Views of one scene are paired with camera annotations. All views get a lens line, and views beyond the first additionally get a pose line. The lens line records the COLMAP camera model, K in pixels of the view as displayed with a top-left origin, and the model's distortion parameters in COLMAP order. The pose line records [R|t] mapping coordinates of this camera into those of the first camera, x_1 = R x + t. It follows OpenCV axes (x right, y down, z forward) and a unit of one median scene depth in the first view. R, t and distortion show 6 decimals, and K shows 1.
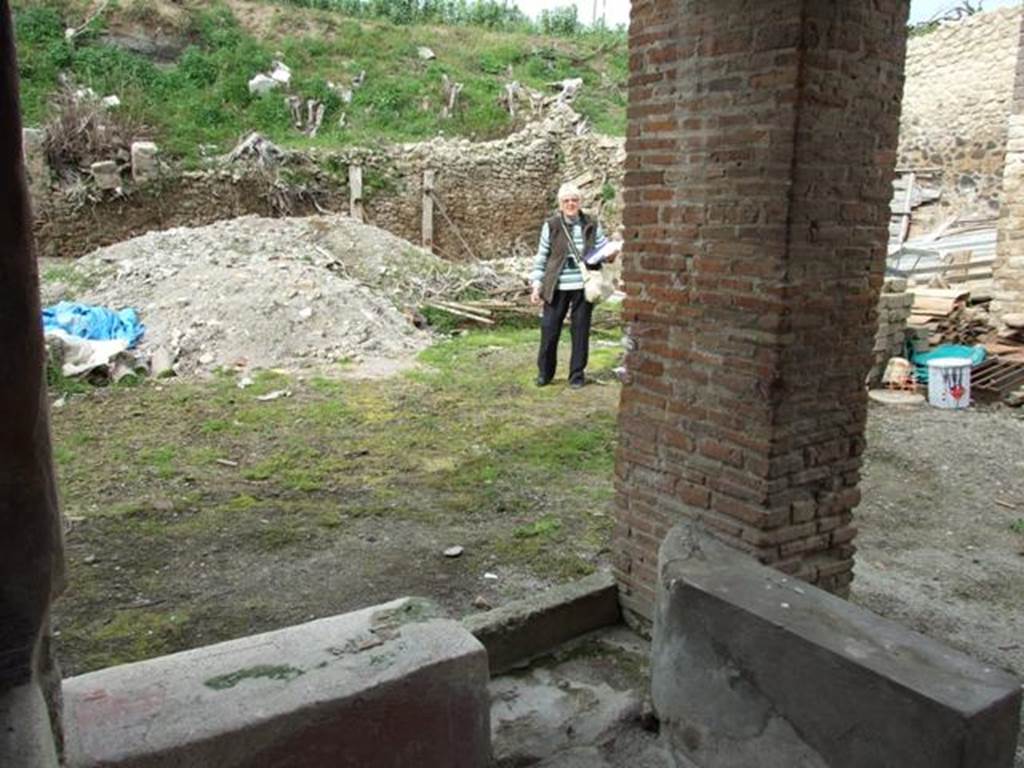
lens RADIAL K [[816.8, 0, 508.0], [0, 816.8, 363.8], [0, 0, 1]] dist [-0.056389, 0.057560]
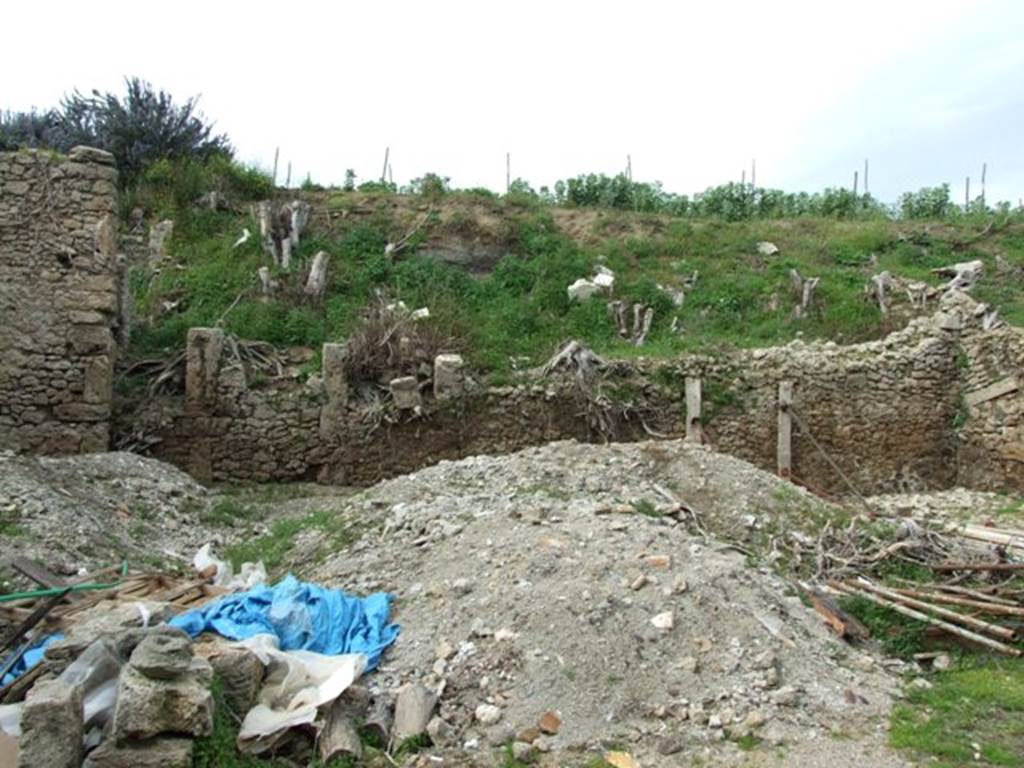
lens RADIAL K [[816.8, 0, 515.9], [0, 816.8, 375.6], [0, 0, 1]] dist [-0.056389, 0.057560]
pose [[0.937673, -0.028526, -0.346346, -0.078222], [-0.058086, 0.969740, -0.237128, -0.047622], [0.342630, 0.242466, 0.907642, 0.225207]]
